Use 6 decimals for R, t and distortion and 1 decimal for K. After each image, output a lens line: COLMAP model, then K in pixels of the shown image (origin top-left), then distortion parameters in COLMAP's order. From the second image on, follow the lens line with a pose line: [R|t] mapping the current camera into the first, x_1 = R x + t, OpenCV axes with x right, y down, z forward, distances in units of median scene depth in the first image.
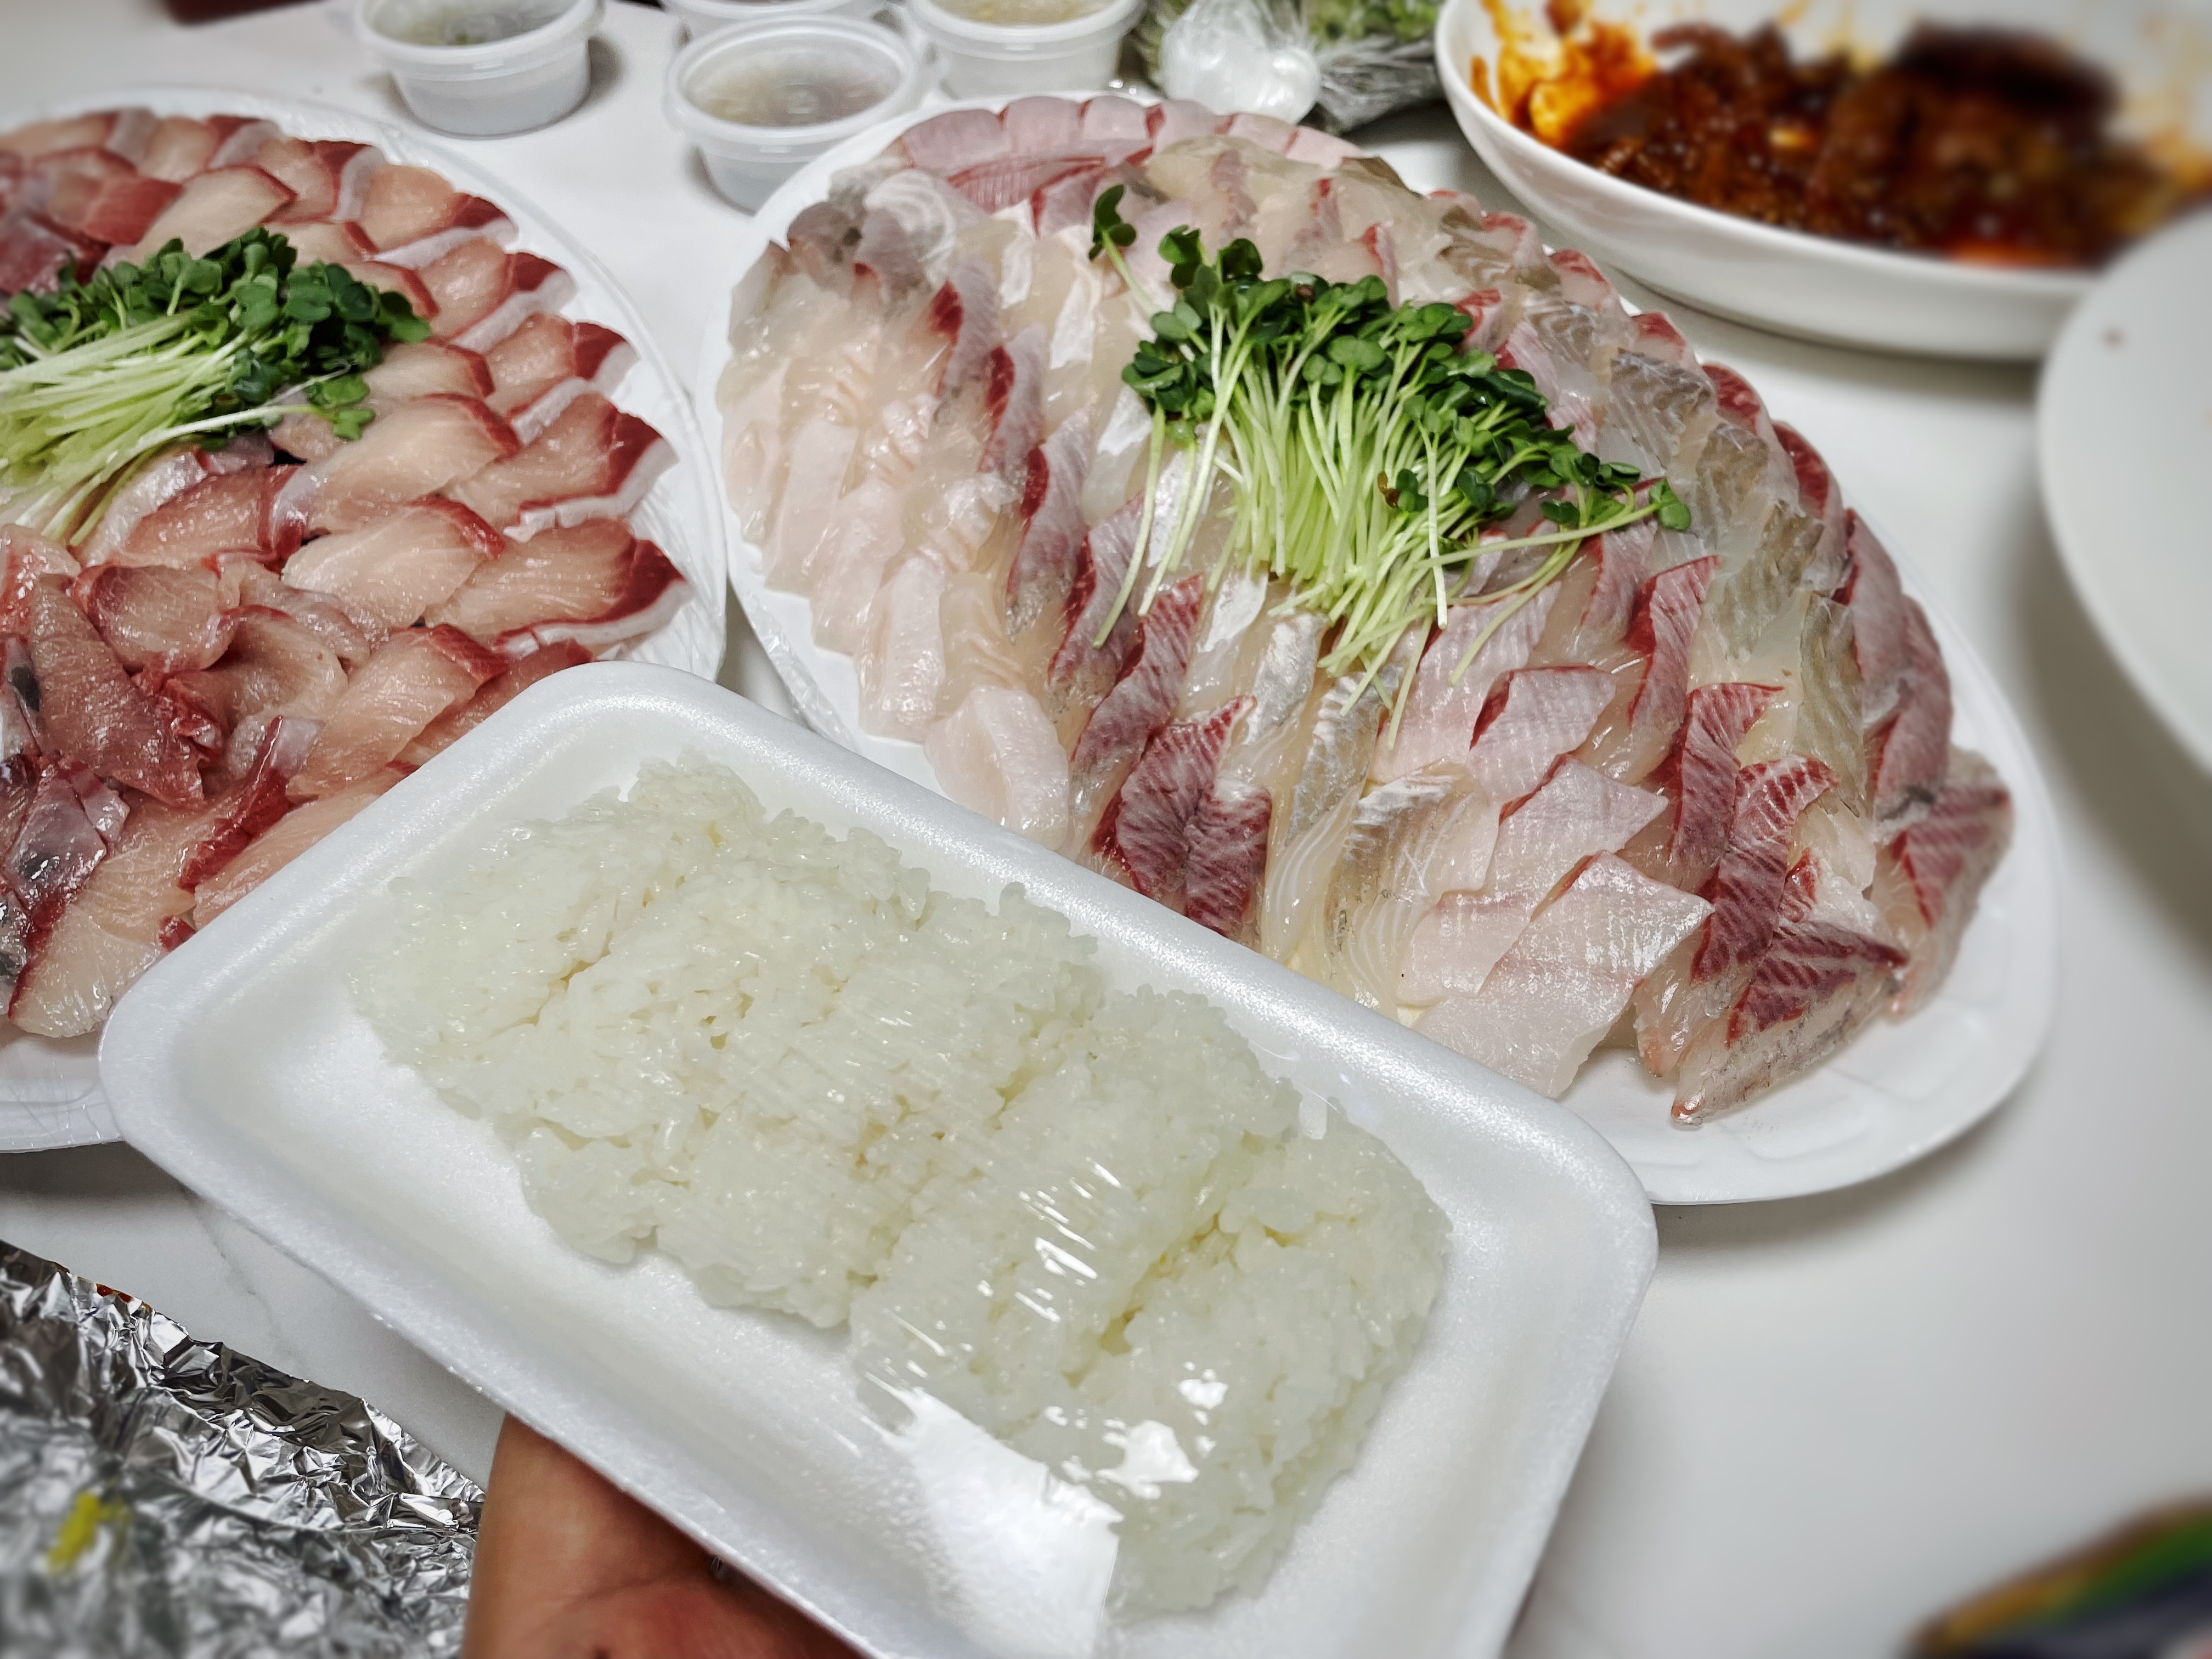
lens RADIAL K [[1723.1, 0, 1106.0], [0, 1723.1, 829.5], [0, 0, 1]] dist [0.130372, -0.153699]
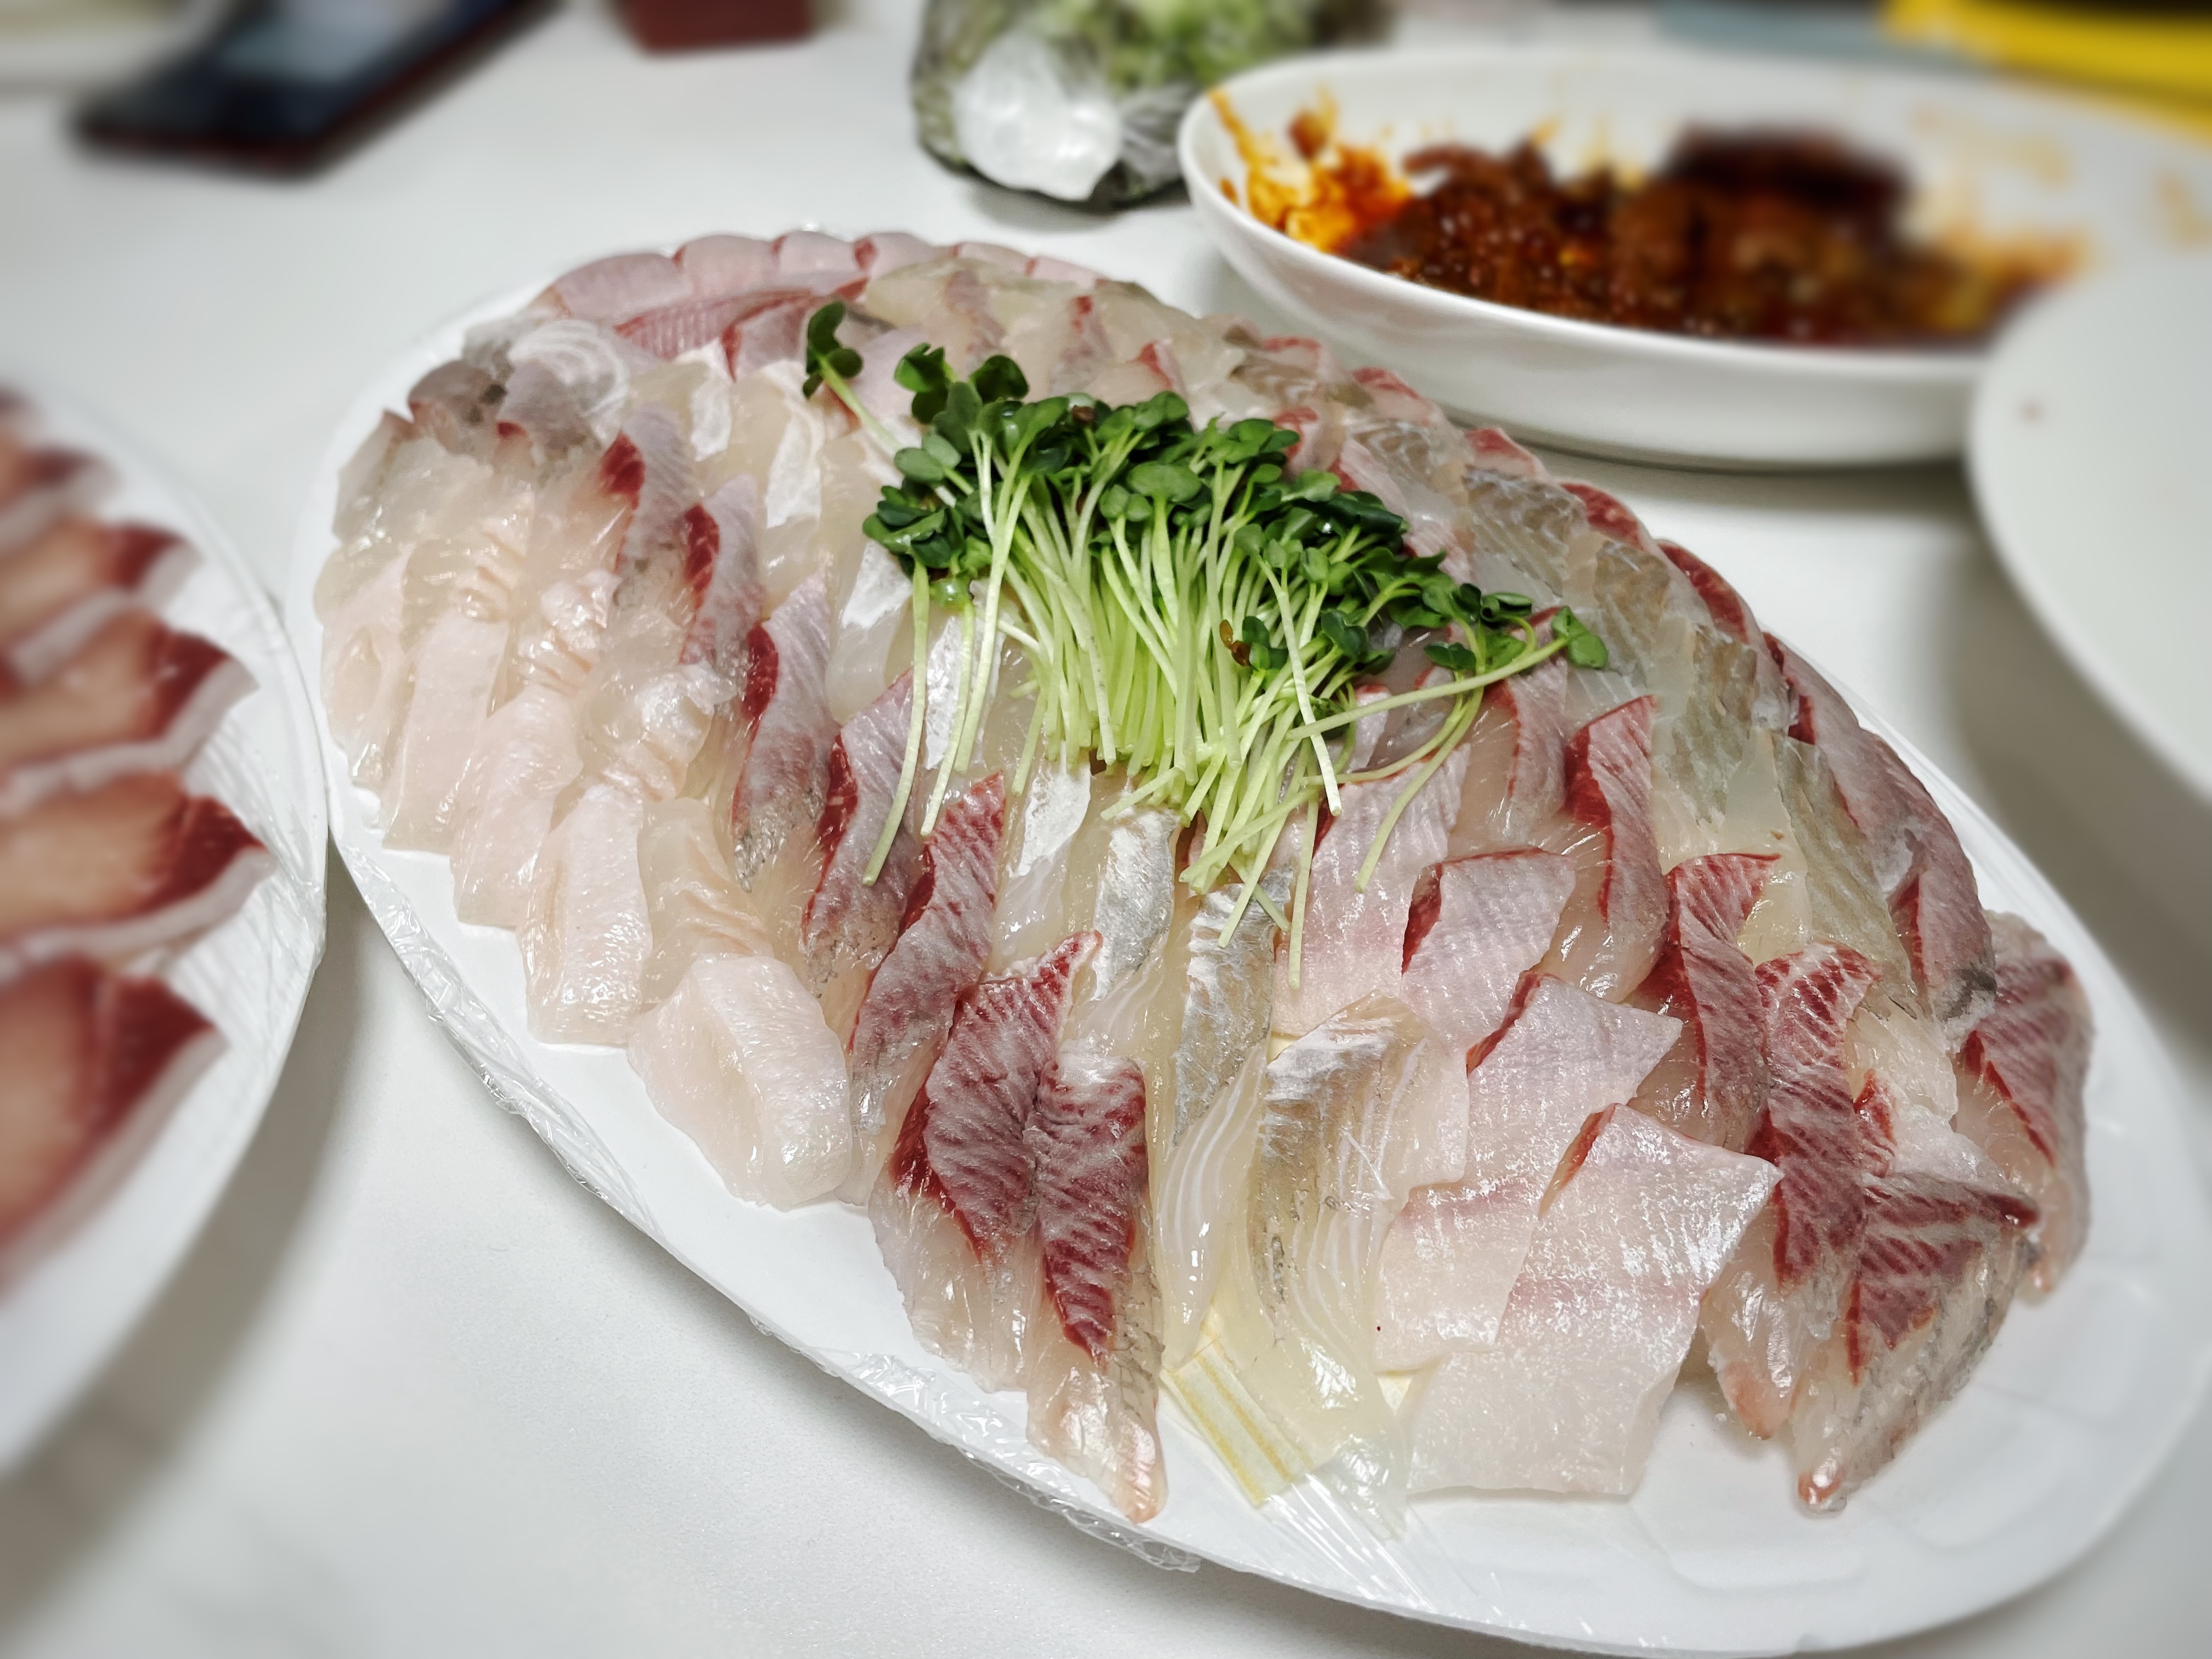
lens RADIAL K [[1723.1, 0, 1106.0], [0, 1723.1, 829.5], [0, 0, 1]] dist [0.130372, -0.153699]
pose [[0.984198, -0.091341, 0.151696, -0.014900], [0.109065, 0.987597, -0.112946, -0.035746], [-0.139498, 0.127706, 0.981953, 0.275118]]
